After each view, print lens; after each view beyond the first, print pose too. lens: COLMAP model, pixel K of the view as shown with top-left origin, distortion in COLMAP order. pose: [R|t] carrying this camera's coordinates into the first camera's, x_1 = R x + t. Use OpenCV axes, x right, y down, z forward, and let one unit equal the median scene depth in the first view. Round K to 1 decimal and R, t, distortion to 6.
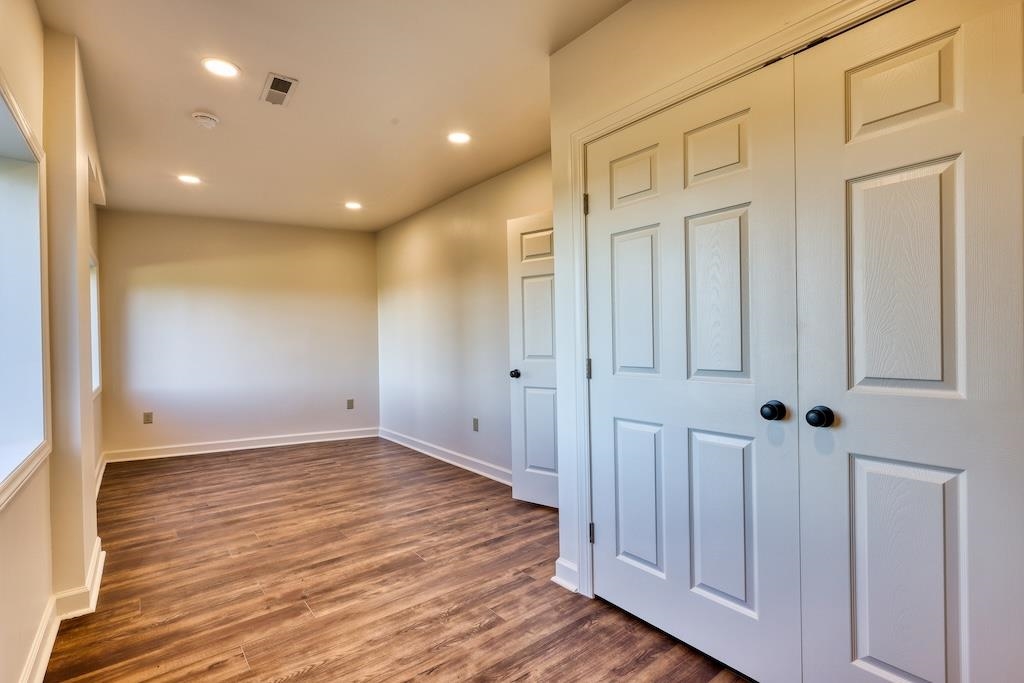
lens RADIAL K [[470.6, 0, 514.8], [0, 470.6, 346.5], [0, 0, 1]] dist [0.006283, -0.001684]
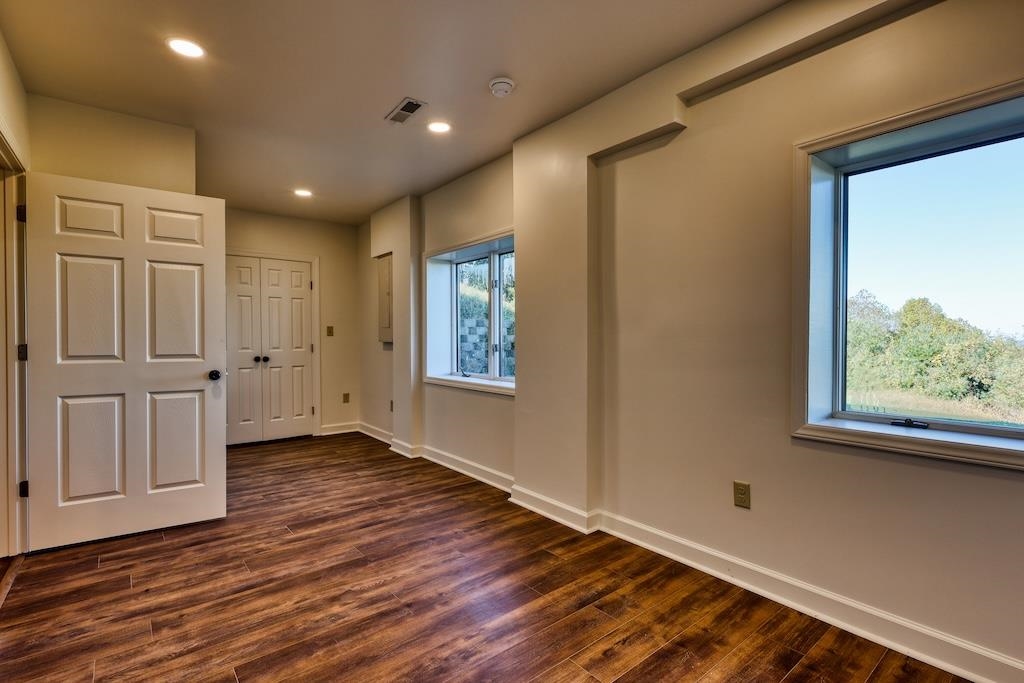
lens RADIAL K [[470.6, 0, 509.6], [0, 470.6, 346.0], [0, 0, 1]] dist [0.006283, -0.001684]
pose [[-0.999887, 0.014139, -0.005054, -0.685623], [0.014001, 0.999555, 0.026332, -0.009234], [0.005424, 0.026258, -0.999640, 1.993345]]
